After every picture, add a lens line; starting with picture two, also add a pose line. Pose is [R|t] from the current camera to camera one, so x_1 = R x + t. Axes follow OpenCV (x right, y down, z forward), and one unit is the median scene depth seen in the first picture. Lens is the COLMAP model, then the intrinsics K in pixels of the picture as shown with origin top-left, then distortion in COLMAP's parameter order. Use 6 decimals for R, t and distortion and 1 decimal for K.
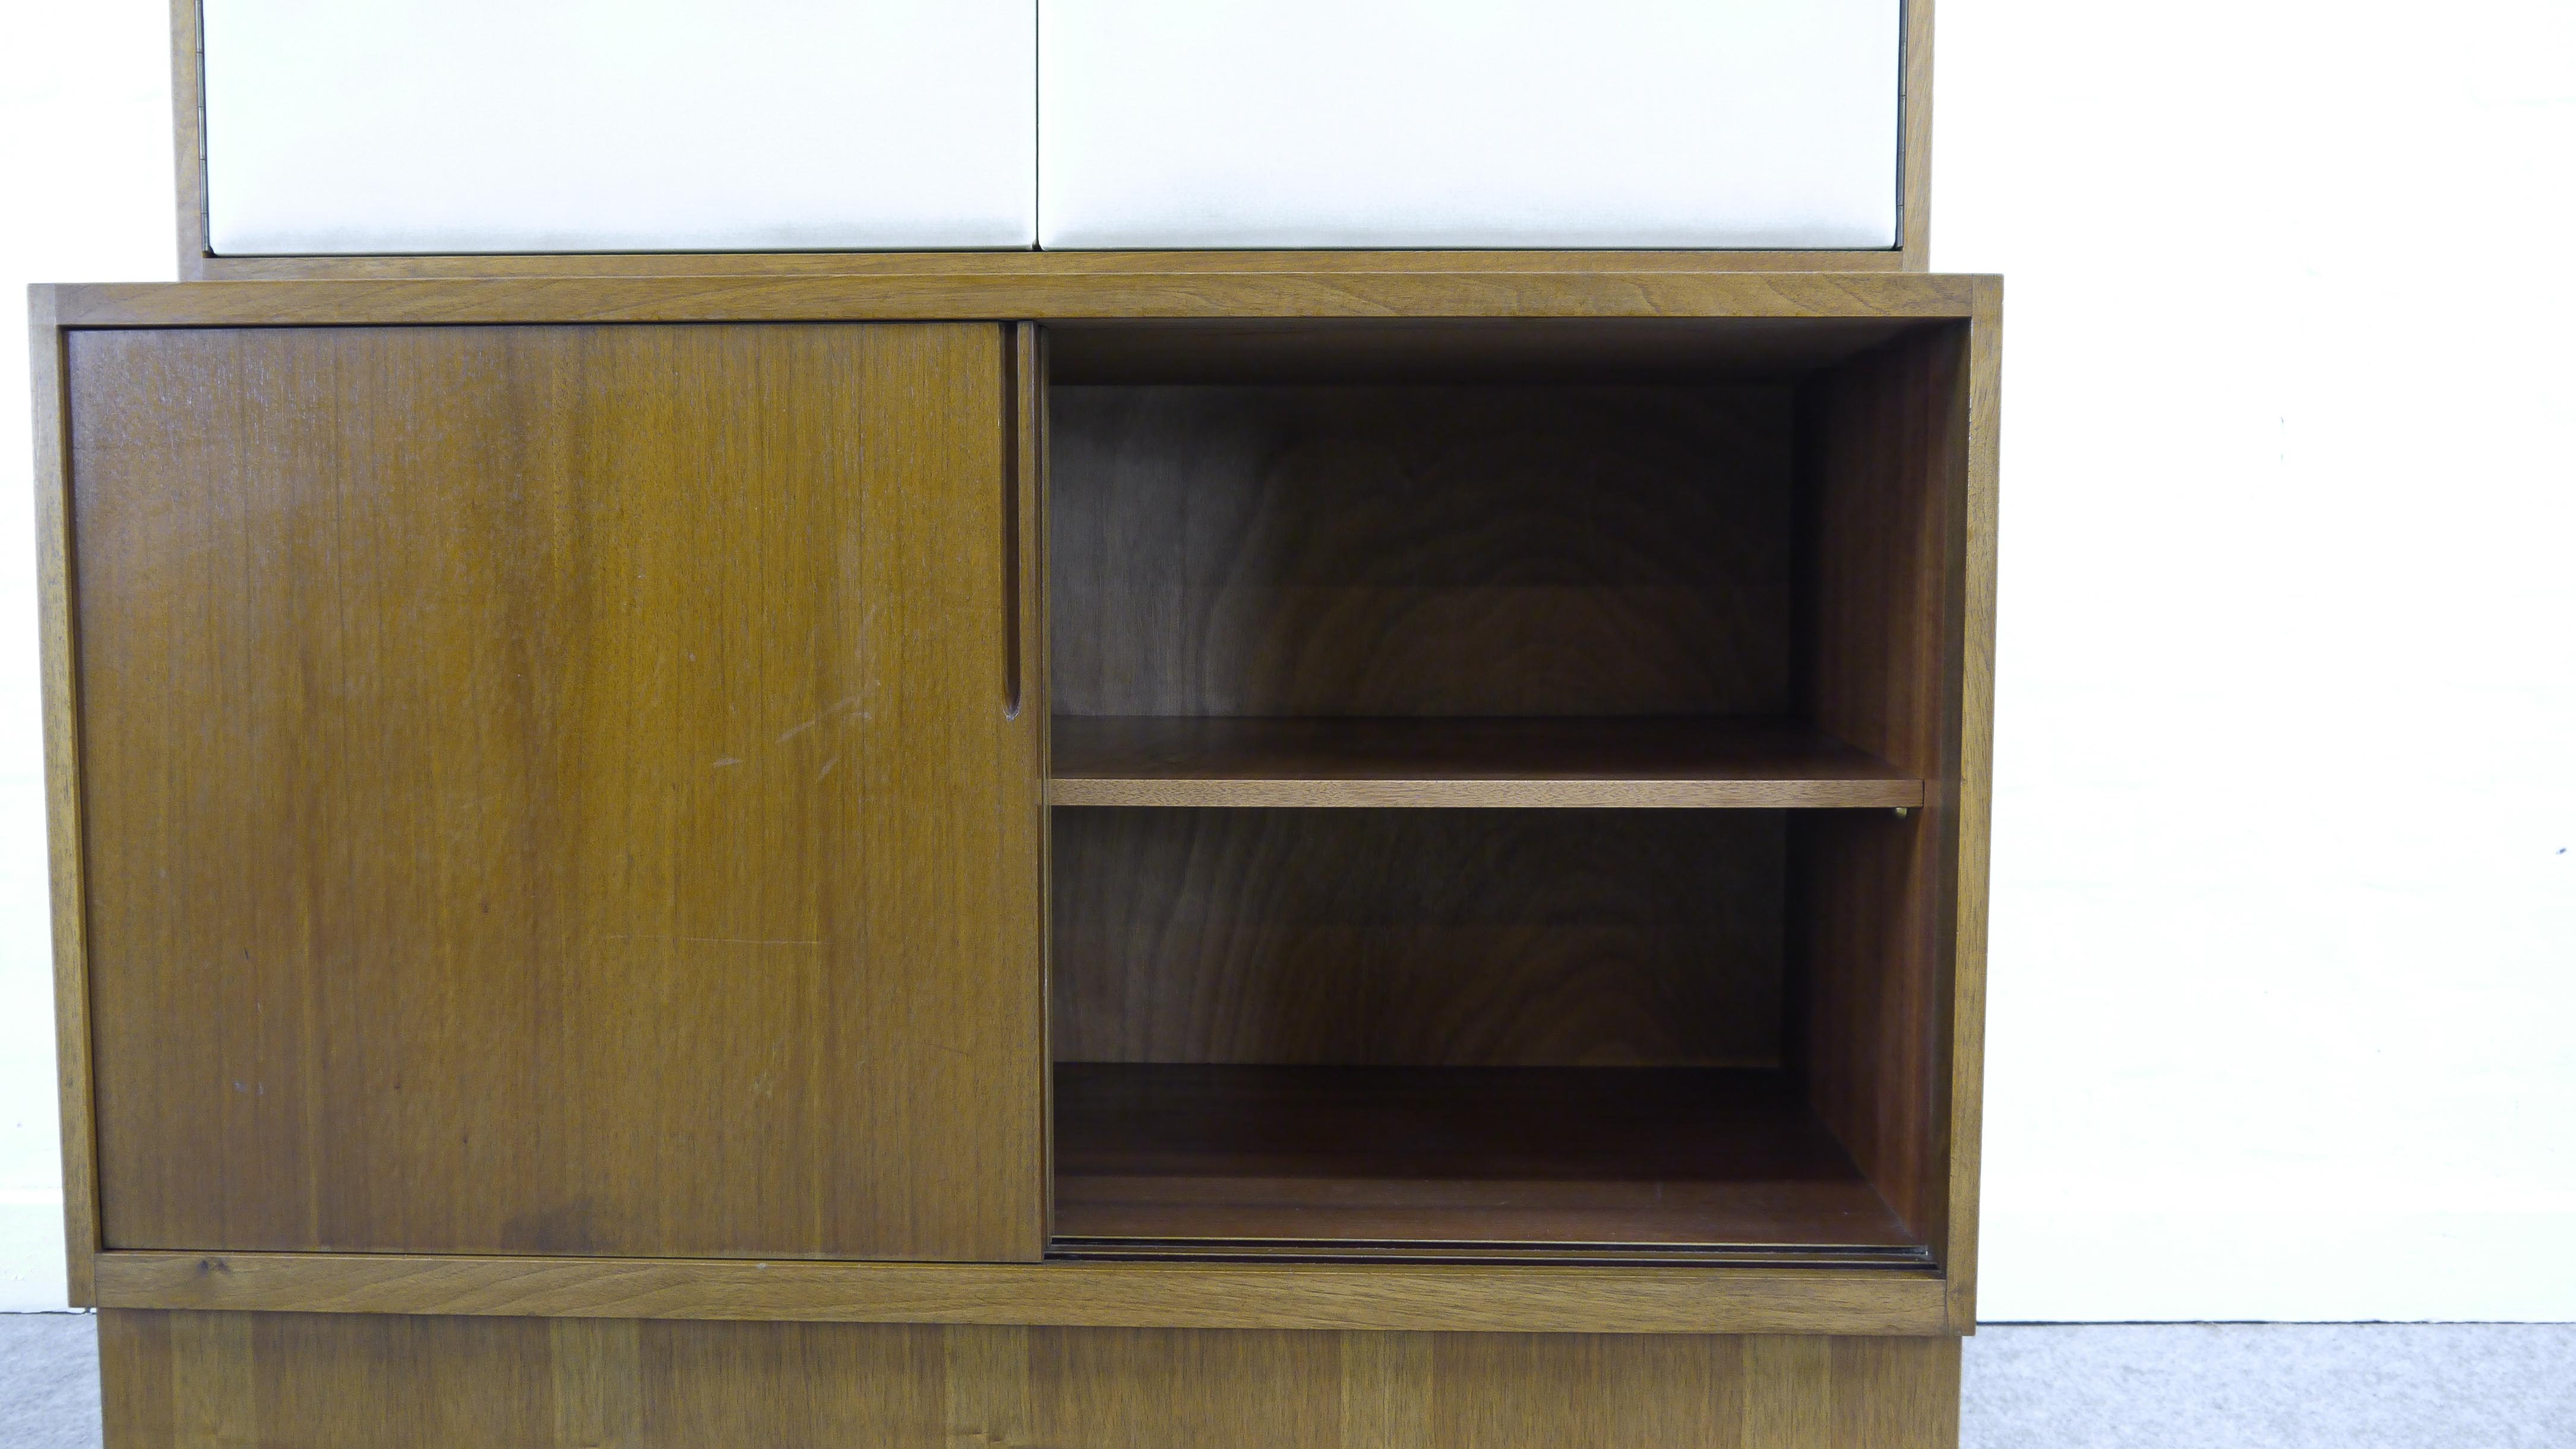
lens RADIAL K [[2242.1, 0, 1291.1], [0, 2242.1, 722.9], [0, 0, 1]] dist [-0.027638, 0.000964]
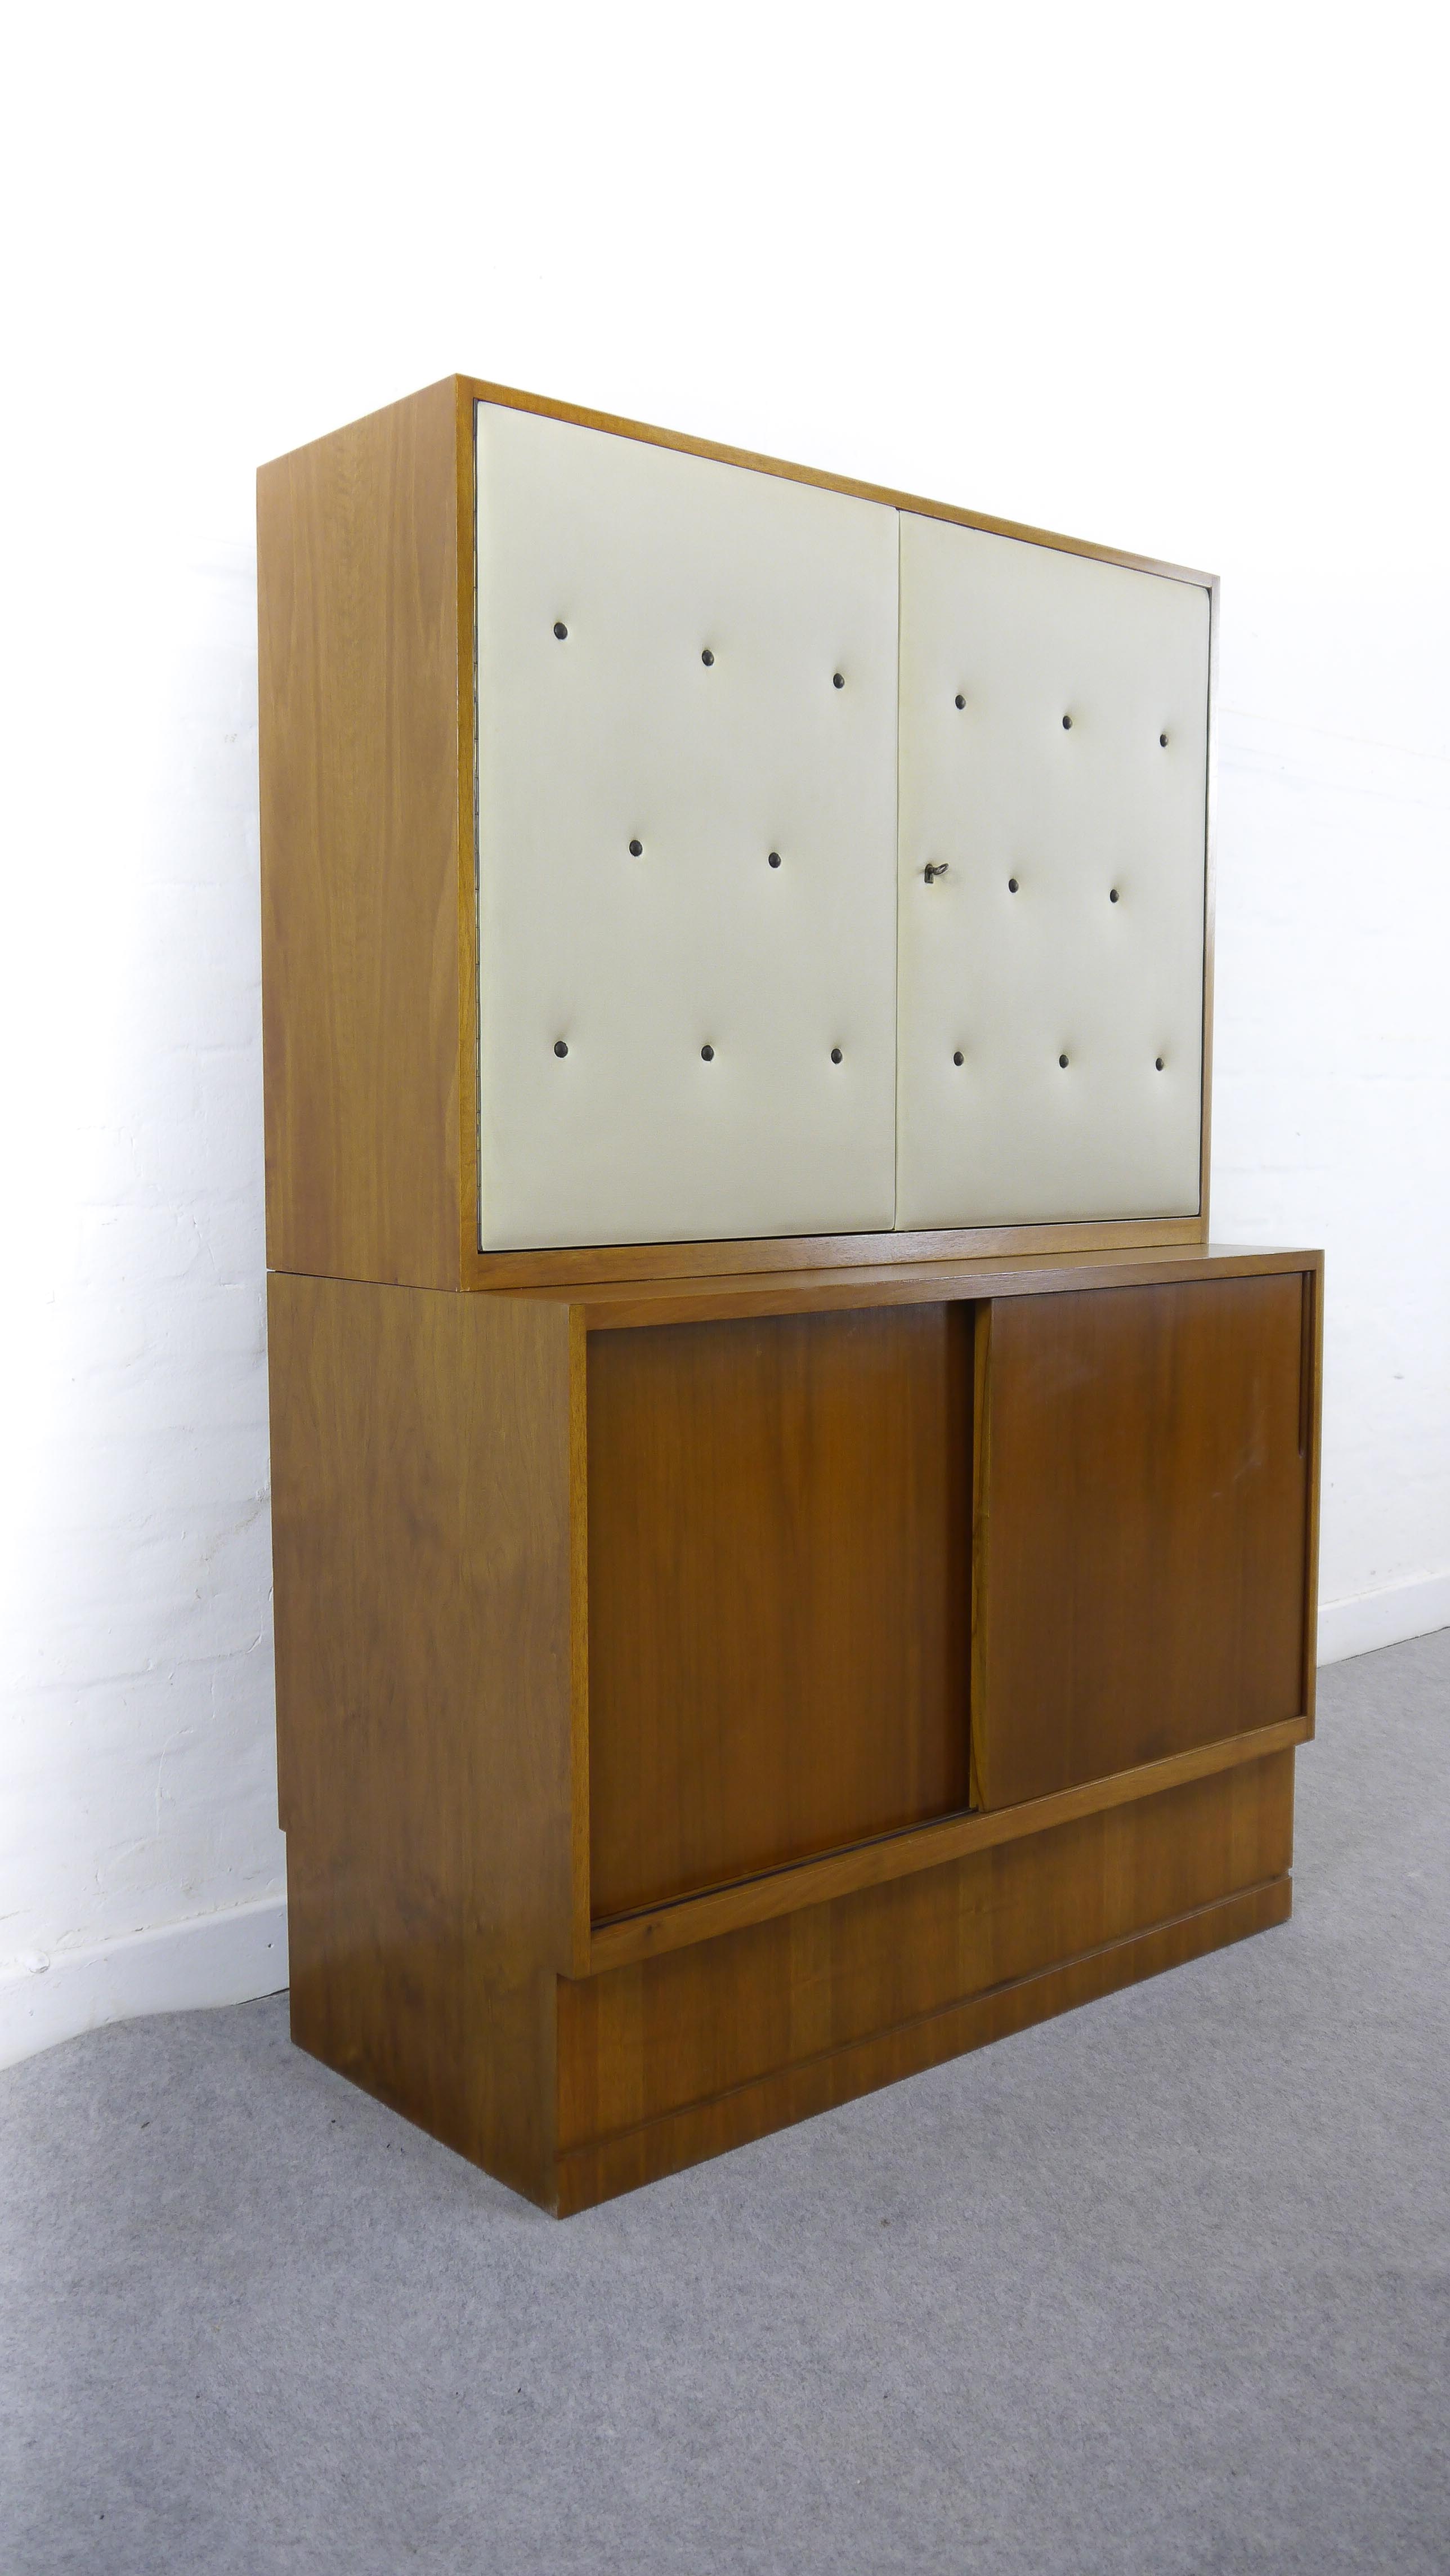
lens RADIAL K [[2120.1, 0, 725.0], [0, 2120.1, 1288.0], [0, 0, 1]] dist [-0.044534, 0.000999]
pose [[0.739896, -0.056382, 0.670354, -1.396236], [0.056651, 0.998164, 0.021426, -0.225259], [-0.670332, 0.022123, 0.741732, -0.126193]]
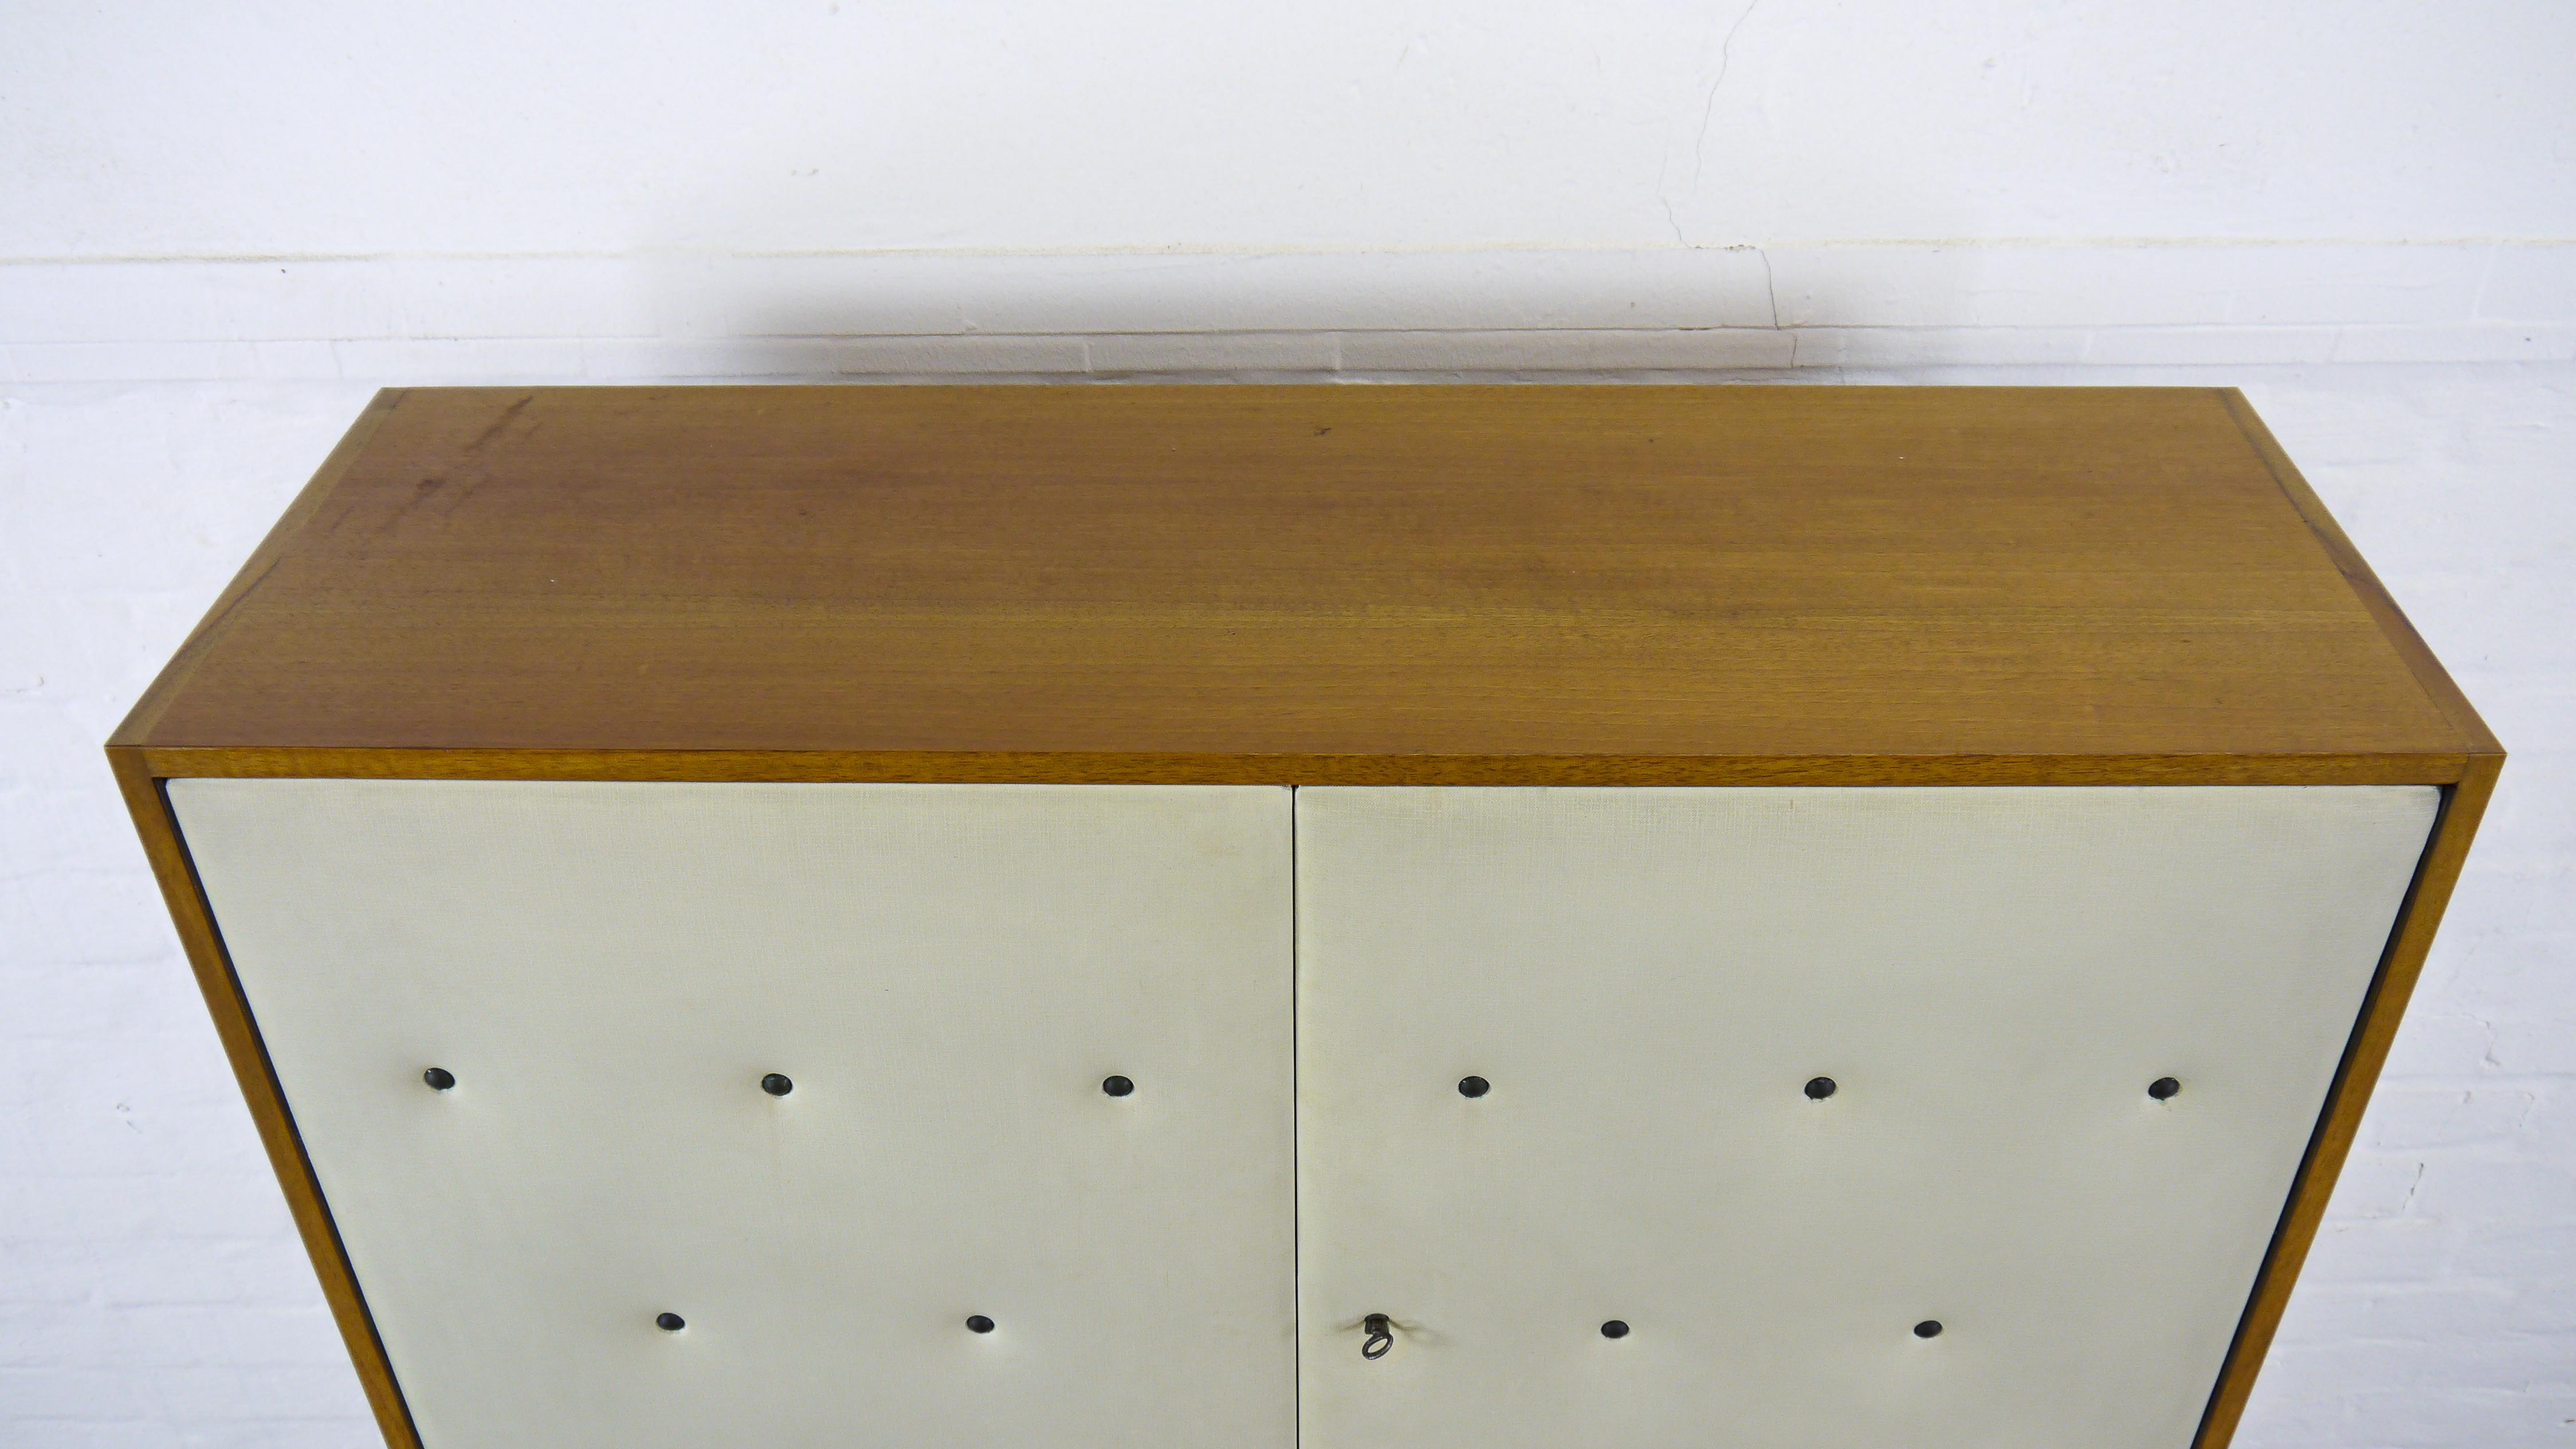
lens RADIAL K [[2178.6, 0, 1292.6], [0, 2178.6, 740.3], [0, 0, 1]] dist [-0.040039, 0.009913]
pose [[0.999779, -0.018561, 0.009905, -0.126770], [0.010889, 0.859369, 0.511240, -1.214099], [-0.018001, -0.511019, 0.859381, 0.370758]]
